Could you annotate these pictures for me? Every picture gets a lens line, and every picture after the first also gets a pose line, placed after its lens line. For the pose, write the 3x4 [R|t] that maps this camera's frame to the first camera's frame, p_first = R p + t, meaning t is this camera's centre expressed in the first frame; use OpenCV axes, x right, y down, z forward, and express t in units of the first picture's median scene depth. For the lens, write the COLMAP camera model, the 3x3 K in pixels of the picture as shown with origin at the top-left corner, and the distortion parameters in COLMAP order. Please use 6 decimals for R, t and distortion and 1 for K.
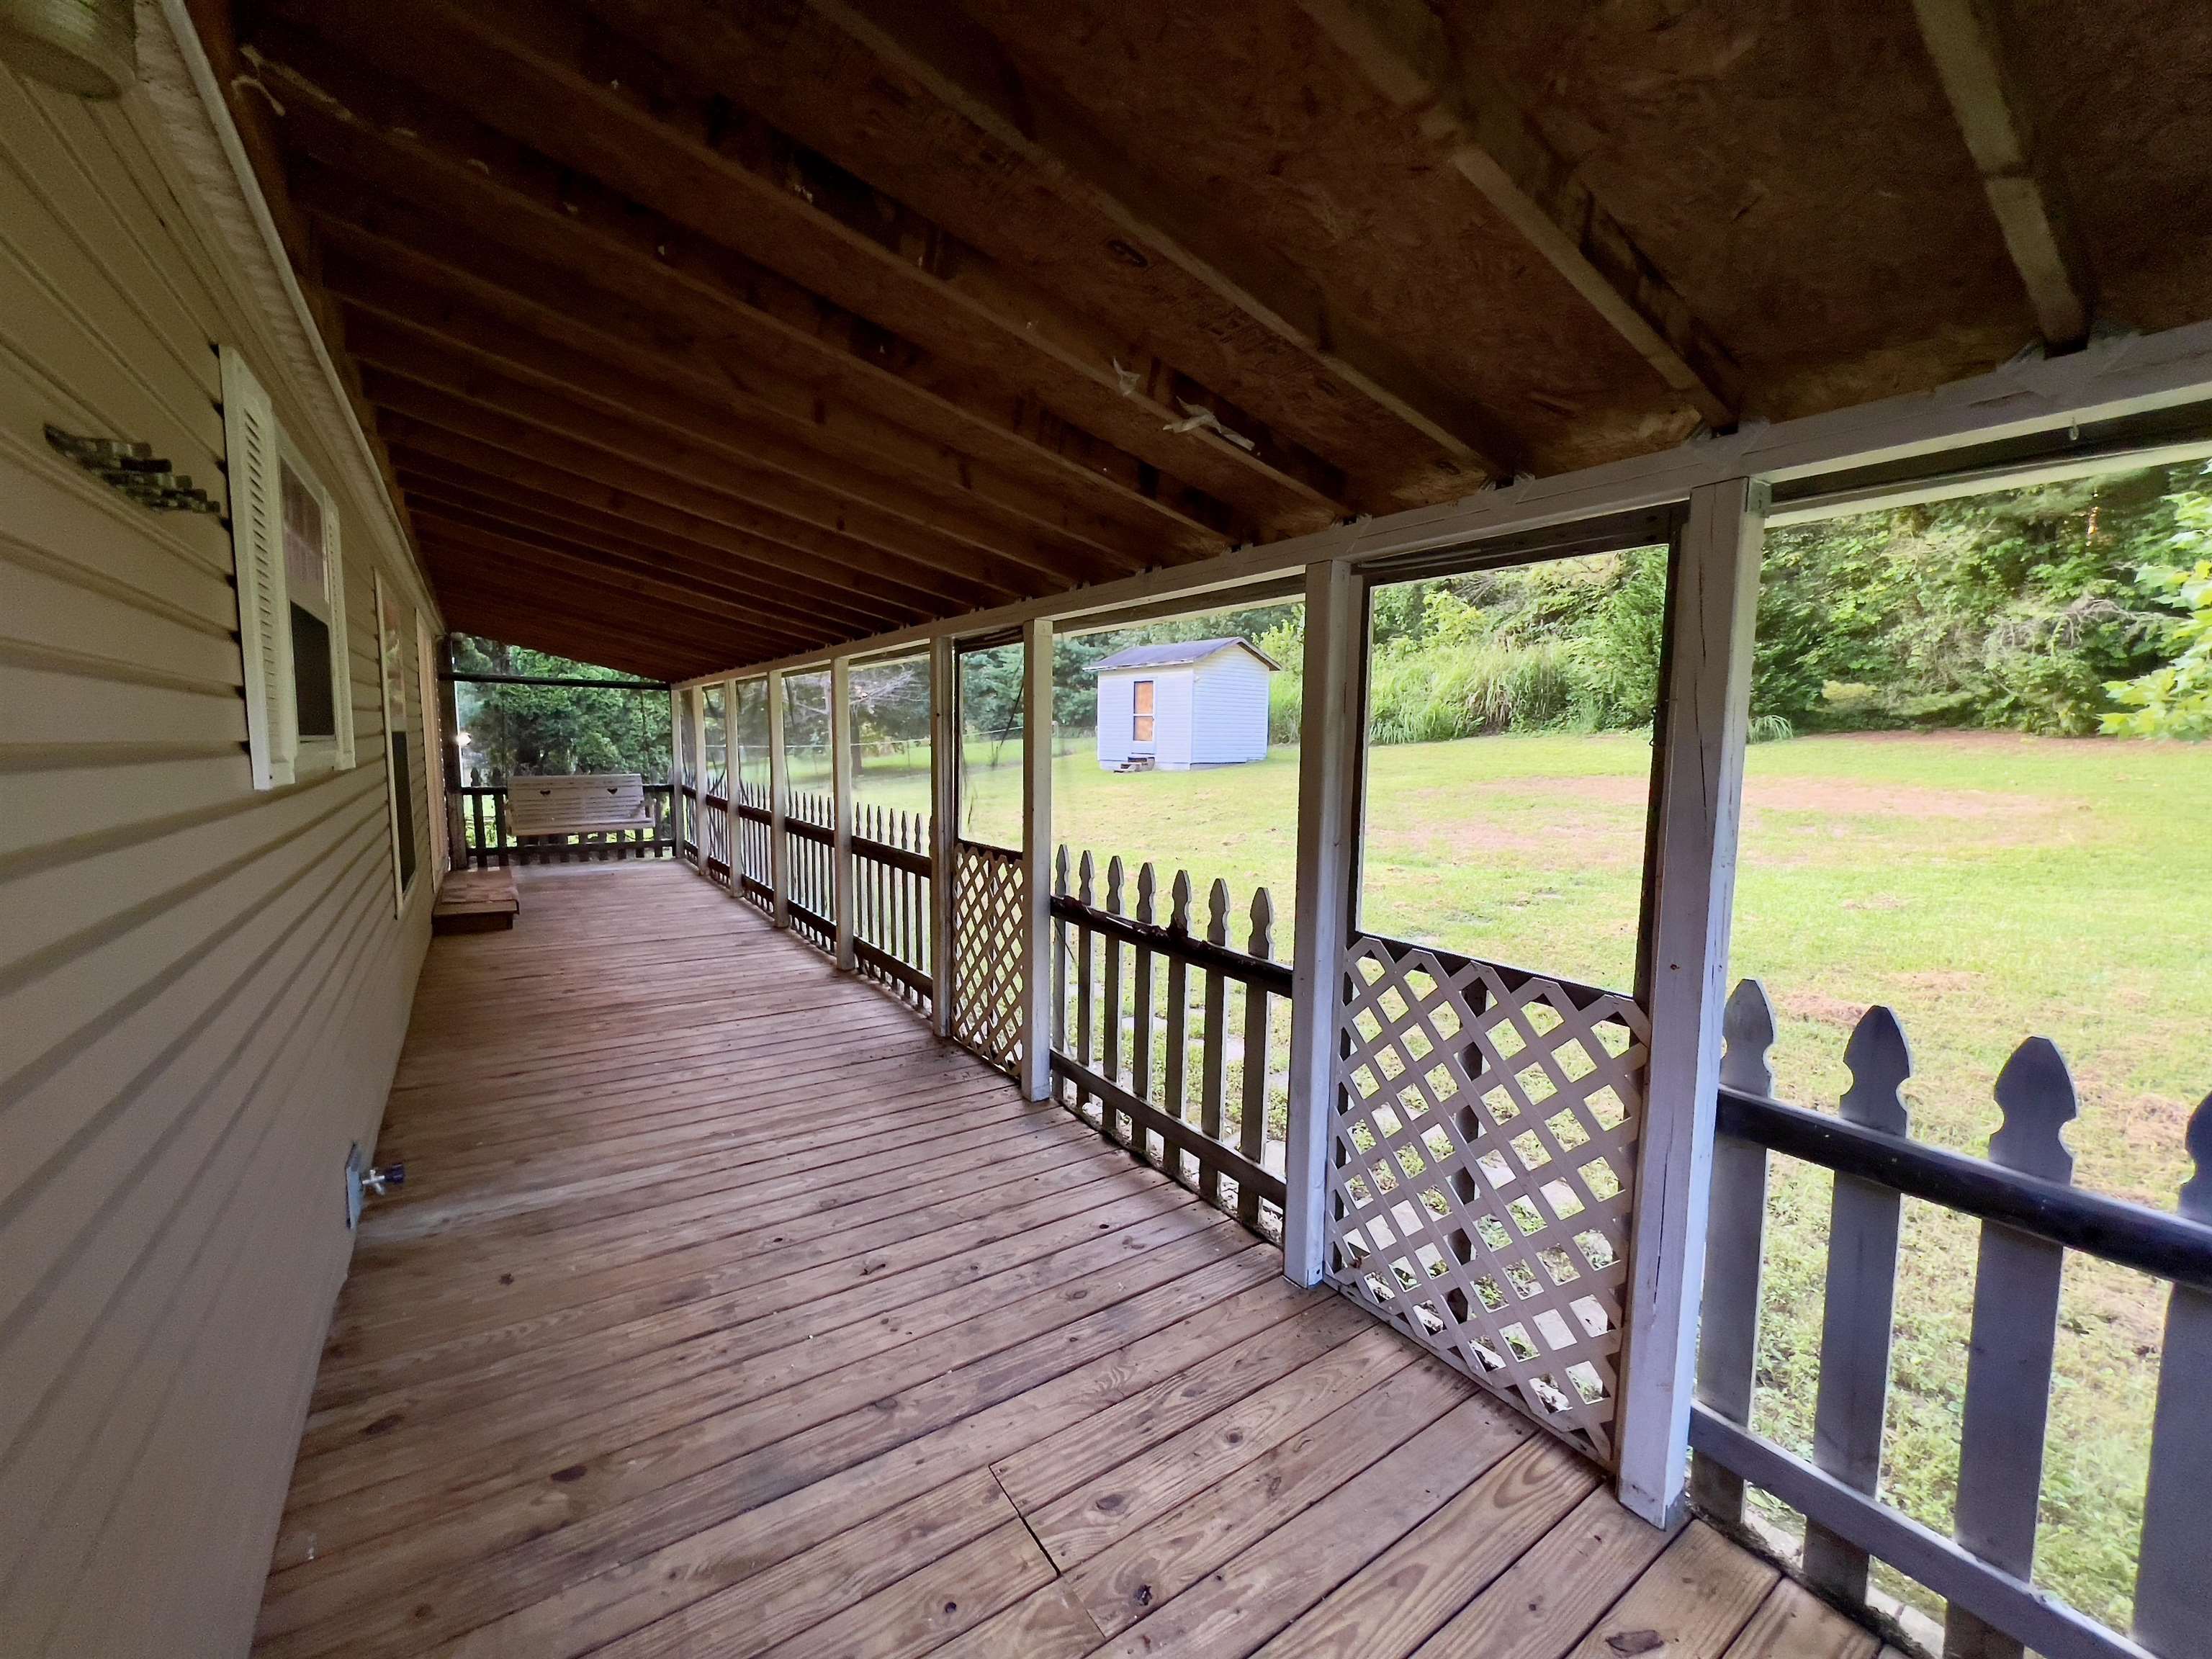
lens RADIAL K [[889.5, 0, 1102.8], [0, 889.5, 824.6], [0, 0, 1]] dist [-0.001730, -0.000154]
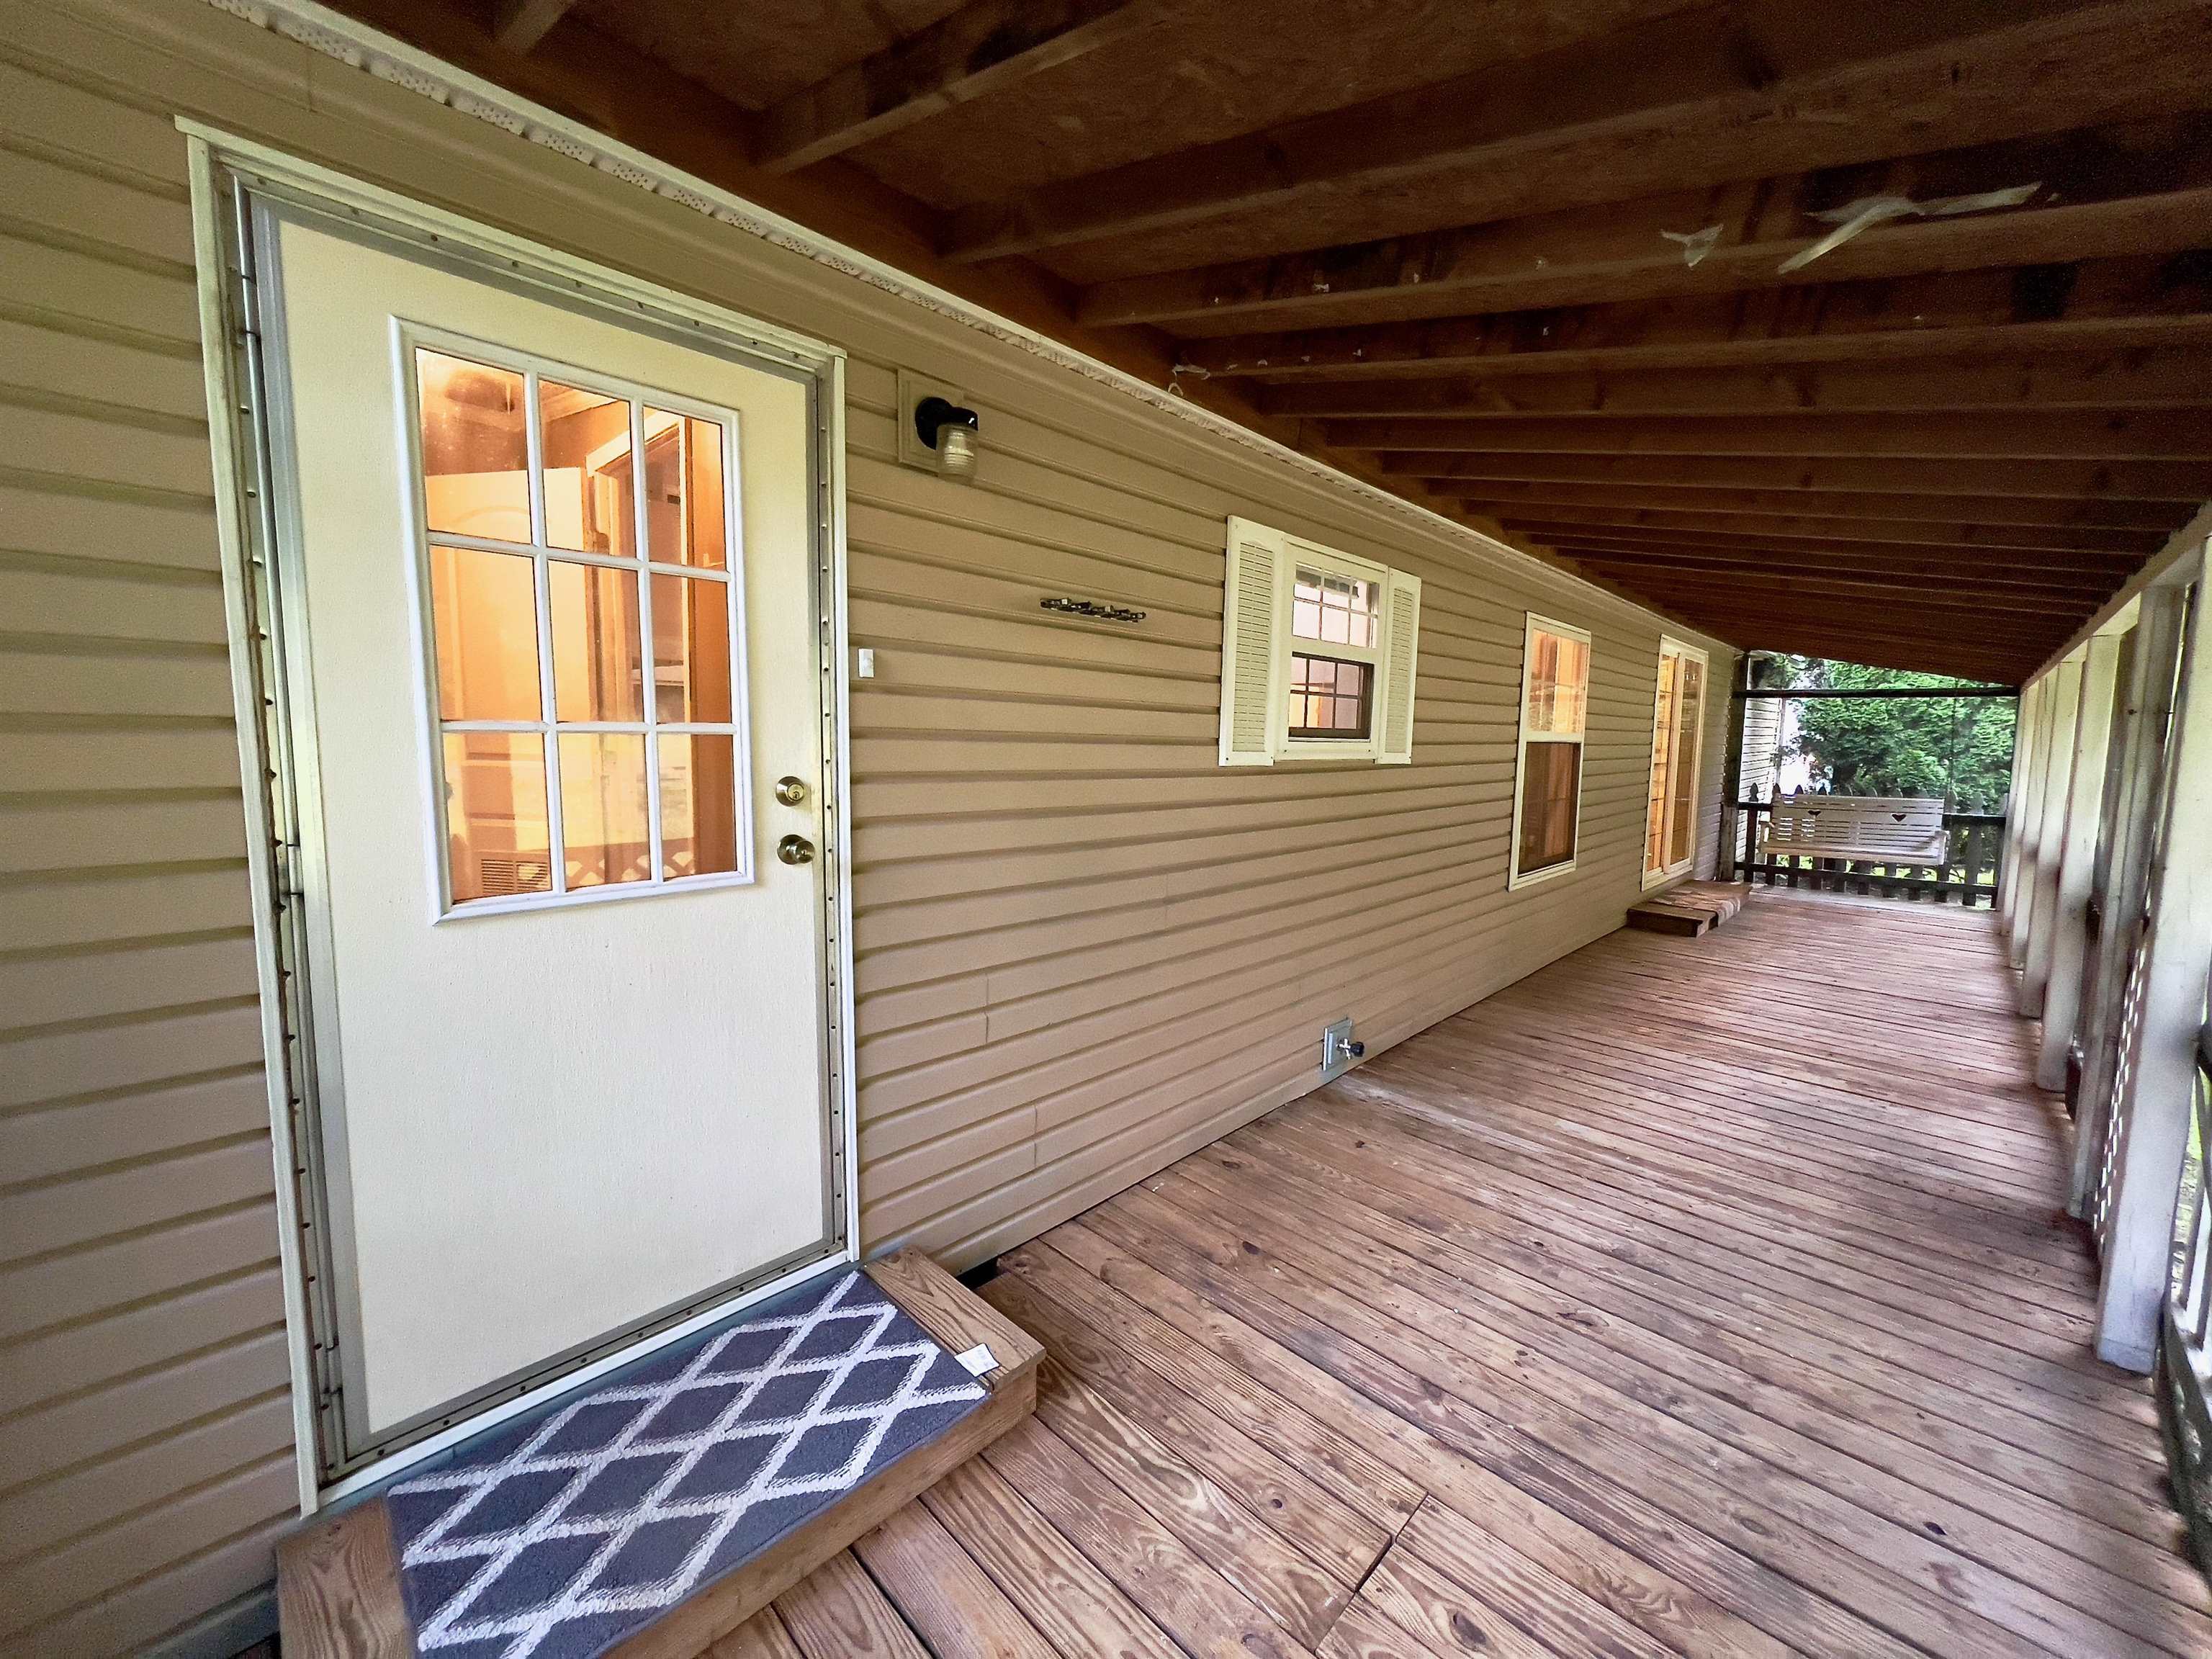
lens RADIAL K [[889.5, 0, 1105.9], [0, 889.5, 825.5], [0, 0, 1]] dist [-0.001730, -0.000154]
pose [[0.196799, 0.088140, -0.976474, 0.337380], [-0.110496, 0.991600, 0.067236, -0.007303], [0.974198, 0.094665, 0.204885, 0.201502]]
